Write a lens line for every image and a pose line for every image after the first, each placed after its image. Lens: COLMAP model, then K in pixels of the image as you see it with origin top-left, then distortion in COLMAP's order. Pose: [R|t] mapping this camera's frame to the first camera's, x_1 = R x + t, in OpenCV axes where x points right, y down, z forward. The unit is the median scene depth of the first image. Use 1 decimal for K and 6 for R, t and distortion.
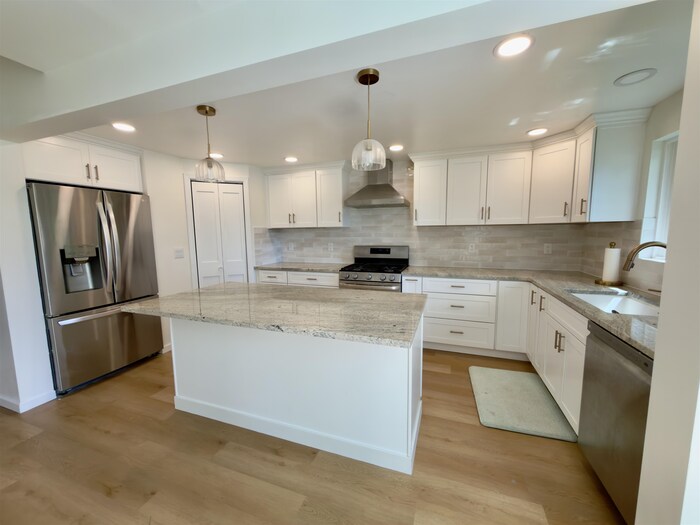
lens RADIAL K [[278.7, 0, 350.0], [0, 278.7, 262.5], [0, 0, 1]] dist [-0.000701, 0.000063]
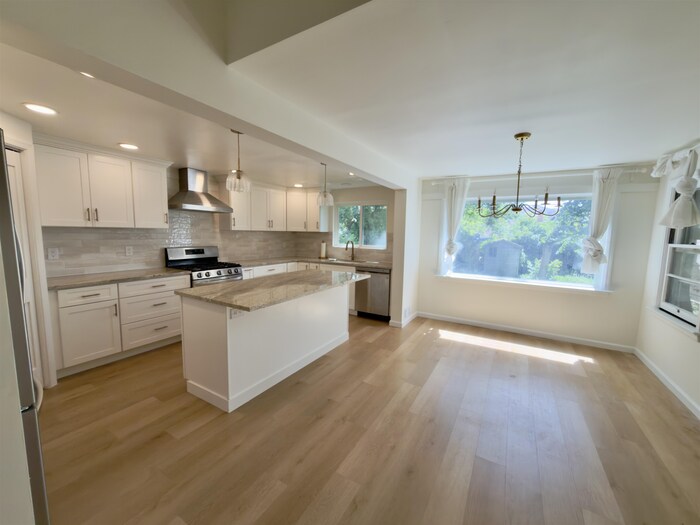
lens RADIAL K [[278.7, 0, 350.0], [0, 278.7, 262.5], [0, 0, 1]] dist [-0.000701, 0.000063]
pose [[0.187047, -0.089647, 0.978252, -0.979758], [0.089342, 0.993253, 0.073938, -0.029754], [-0.978280, 0.073569, 0.193794, 0.230002]]
